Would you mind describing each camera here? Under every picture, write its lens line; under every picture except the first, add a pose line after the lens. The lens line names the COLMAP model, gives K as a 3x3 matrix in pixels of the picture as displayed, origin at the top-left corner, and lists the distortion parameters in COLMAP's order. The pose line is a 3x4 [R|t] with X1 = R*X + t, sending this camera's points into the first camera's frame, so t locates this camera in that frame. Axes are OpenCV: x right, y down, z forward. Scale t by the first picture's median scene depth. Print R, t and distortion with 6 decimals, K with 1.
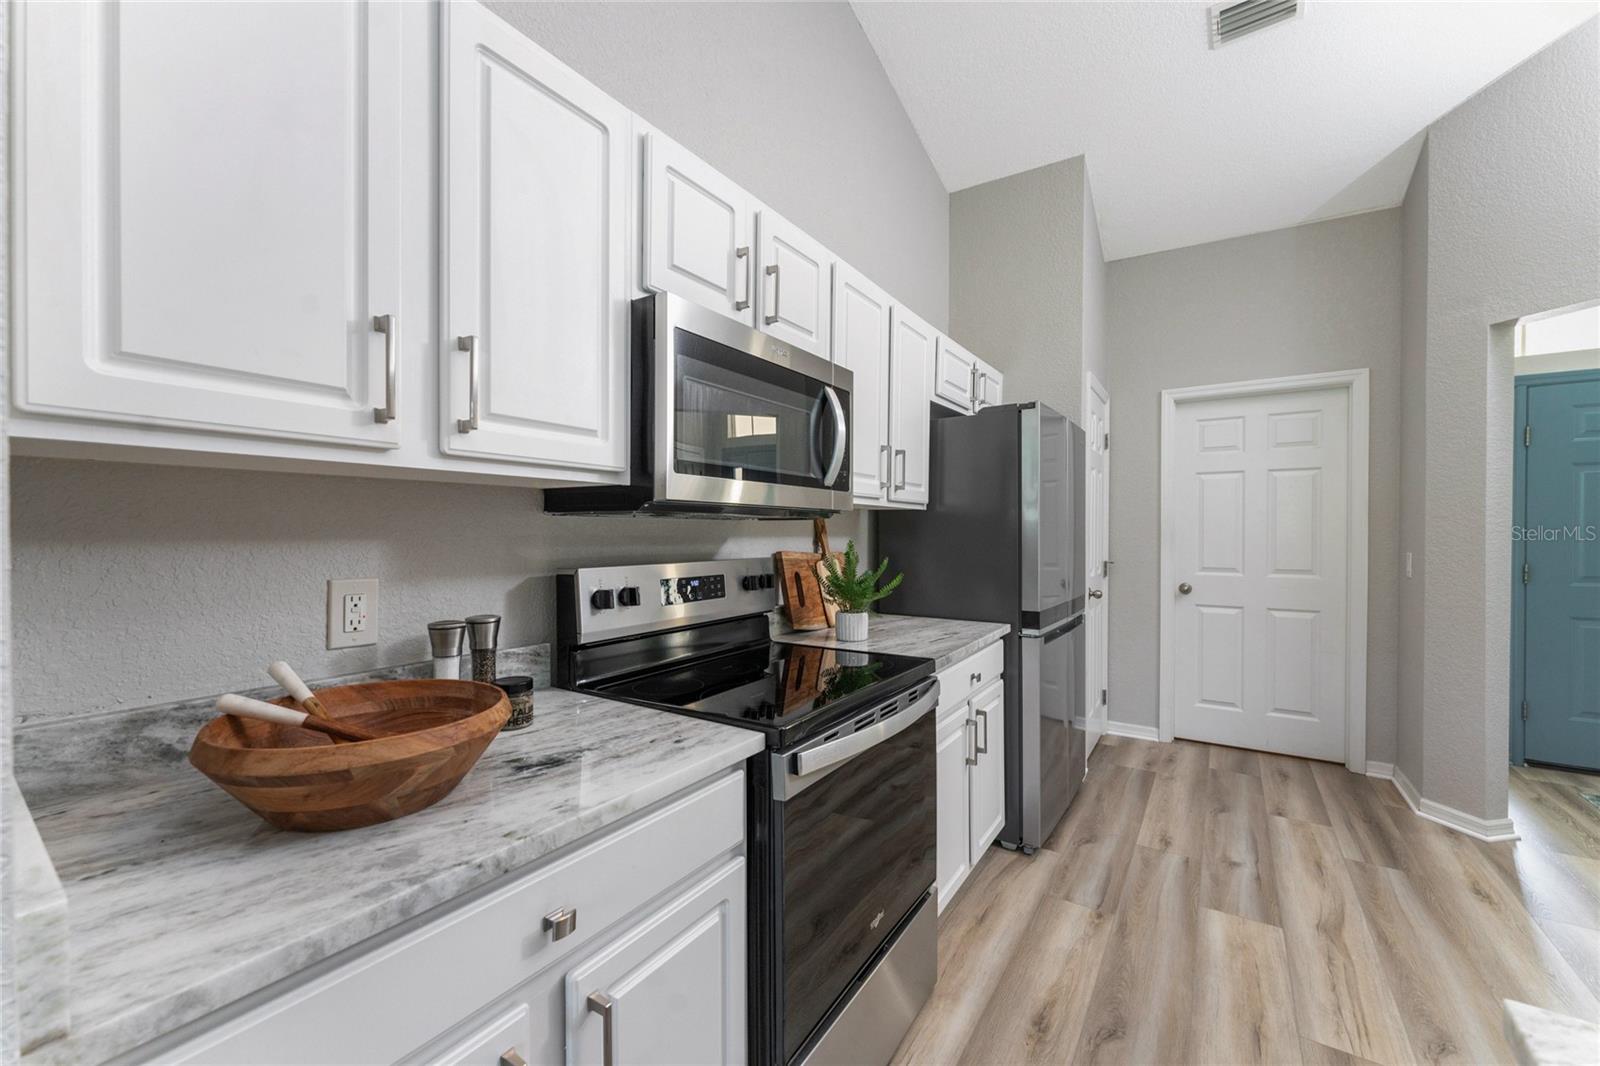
lens RADIAL K [[641.2, 0, 795.1], [0, 641.2, 537.1], [0, 0, 1]] dist [0.001211, 0.000185]
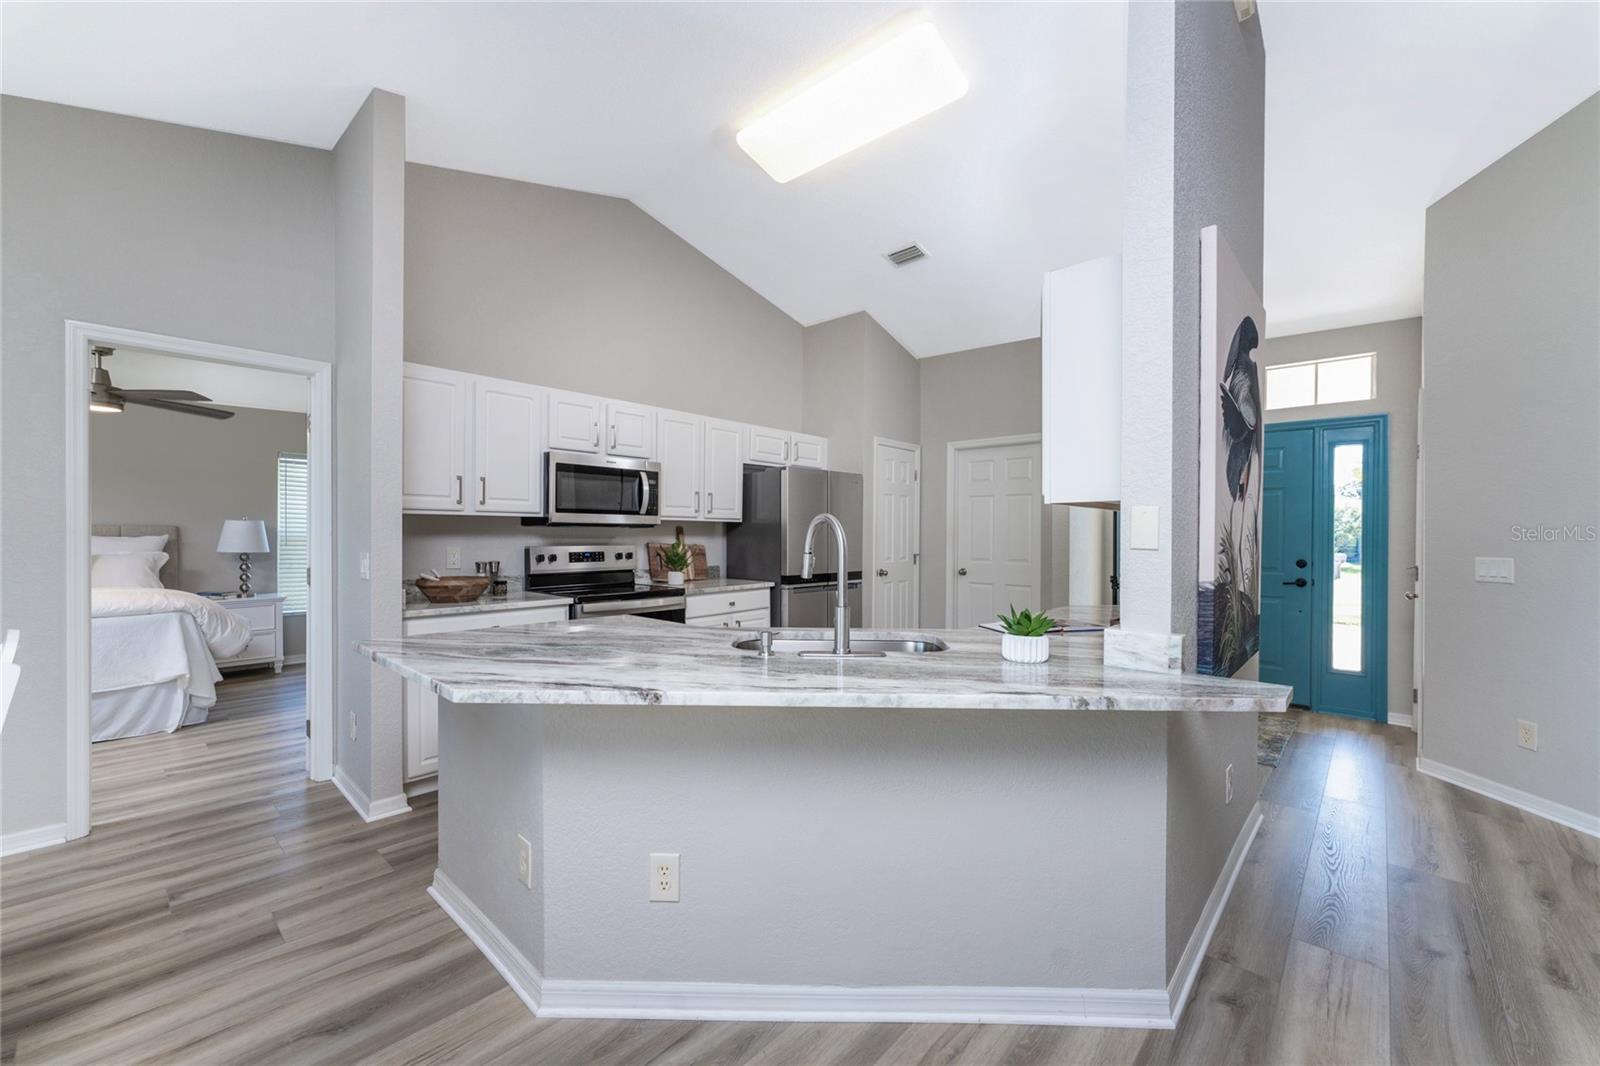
lens RADIAL K [[641.2, 0, 795.7], [0, 641.2, 540.6], [0, 0, 1]] dist [0.001211, 0.000185]
pose [[0.986780, 0.007284, -0.161901, 0.728635], [-0.006442, 0.999963, 0.005724, 0.000693], [0.161936, -0.004605, 0.986790, -0.909461]]
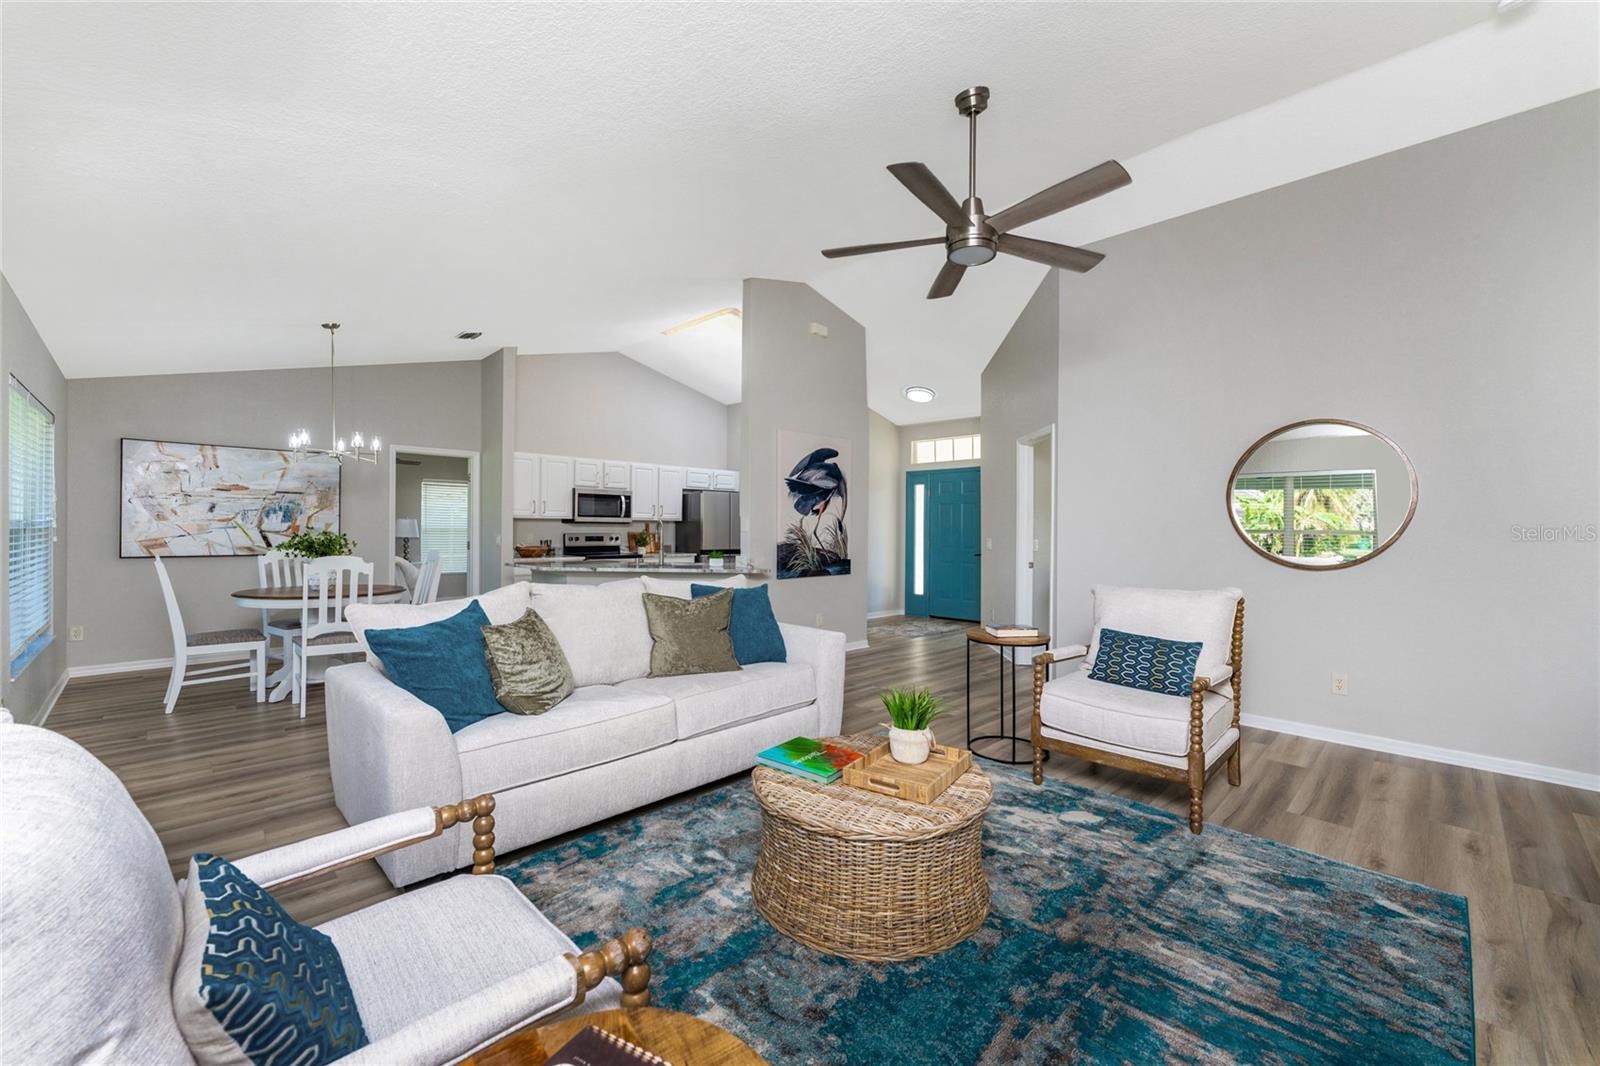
lens RADIAL K [[641.2, 0, 803.6], [0, 641.2, 535.3], [0, 0, 1]] dist [0.001211, 0.000185]
pose [[0.978436, 0.009191, -0.206346, 1.698282], [-0.008239, 0.999951, 0.005473, 0.013347], [0.206386, -0.003655, 0.978464, -2.421542]]
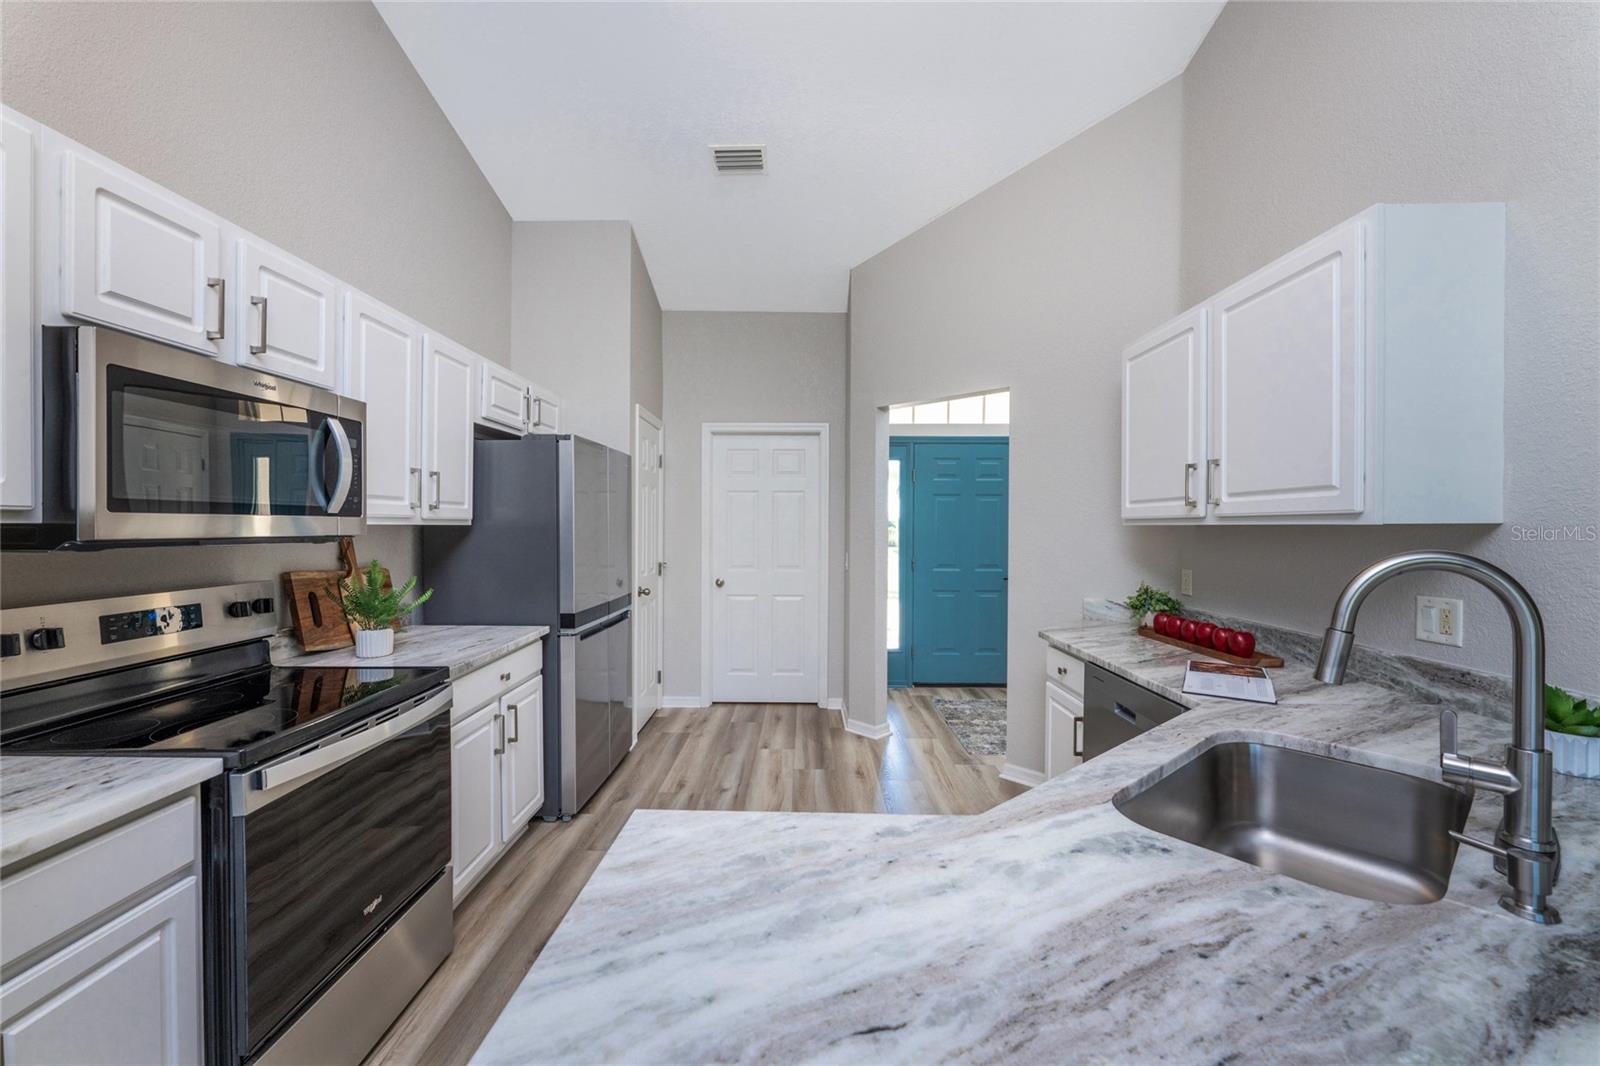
lens RADIAL K [[641.2, 0, 799.2], [0, 641.2, 533.0], [0, 0, 1]] dist [0.001211, 0.000185]
pose [[0.837911, -0.003447, 0.545797, 0.086300], [-0.000593, 0.999974, 0.007224, -0.040406], [-0.545807, -0.006377, 0.837886, -0.213819]]
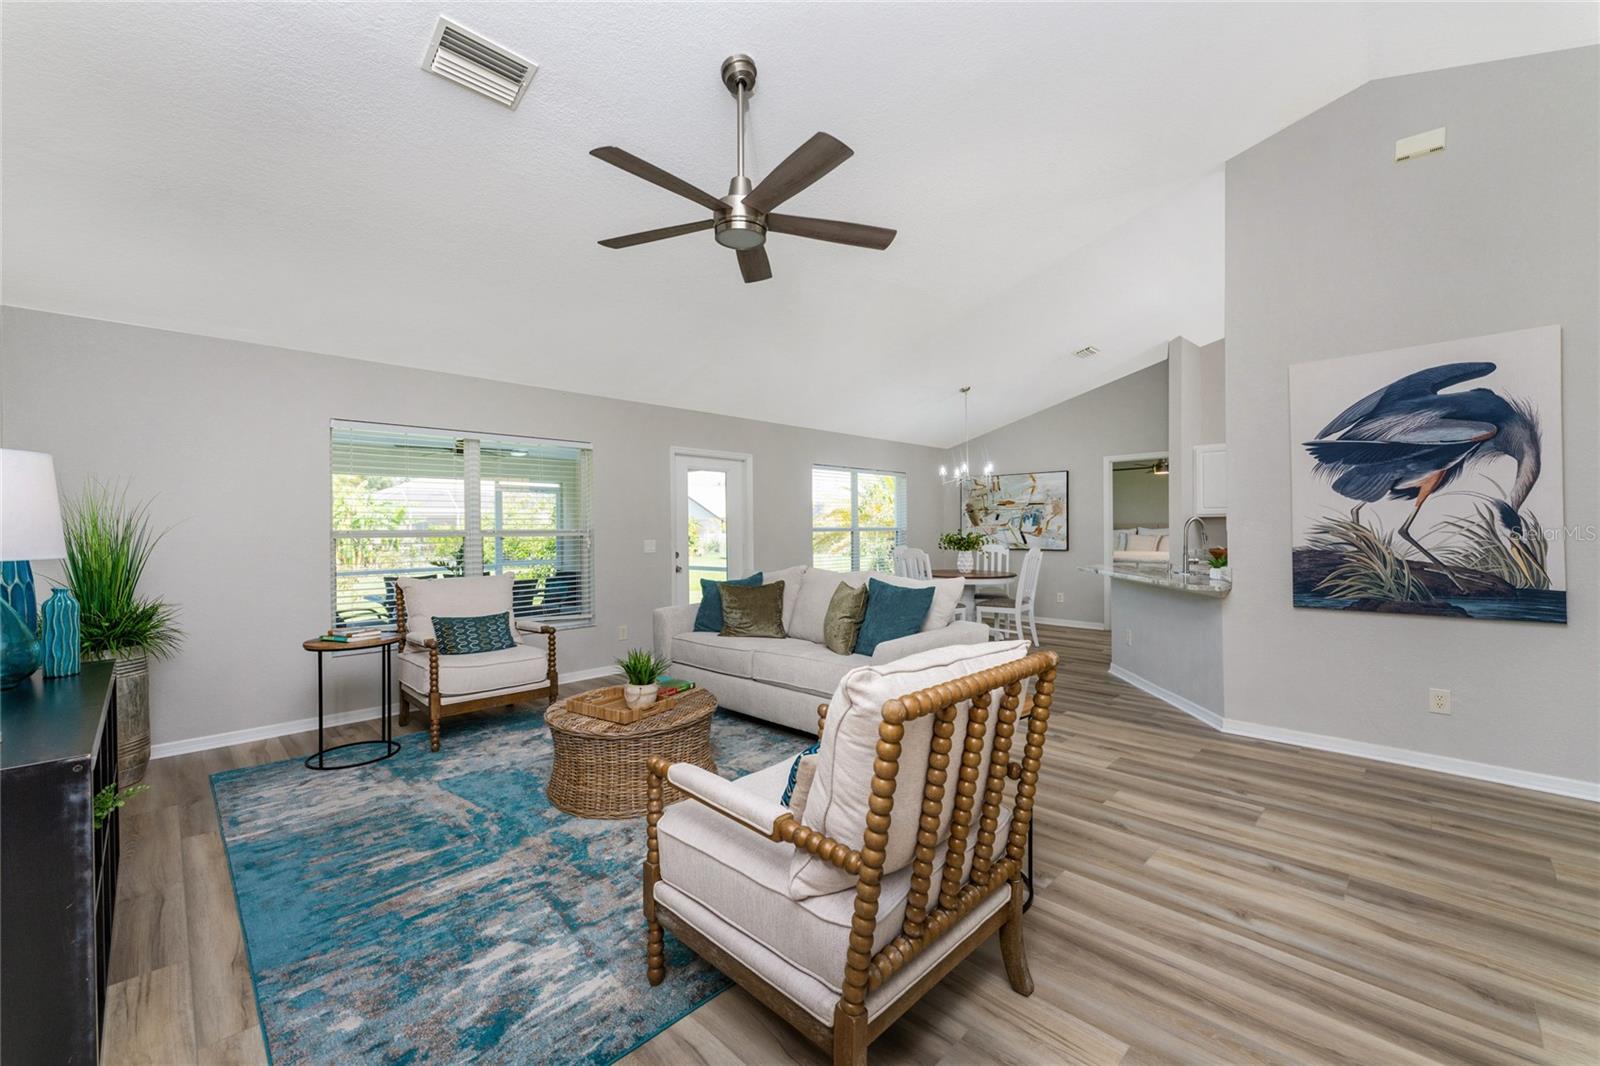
lens RADIAL K [[641.2, 0, 800.5], [0, 641.2, 533.2], [0, 0, 1]] dist [0.001211, 0.000185]
pose [[-0.203033, 0.006737, -0.979149, 2.822918], [0.002028, 0.999977, 0.006460, 0.007897], [0.979170, -0.000674, -0.203042, -0.884680]]
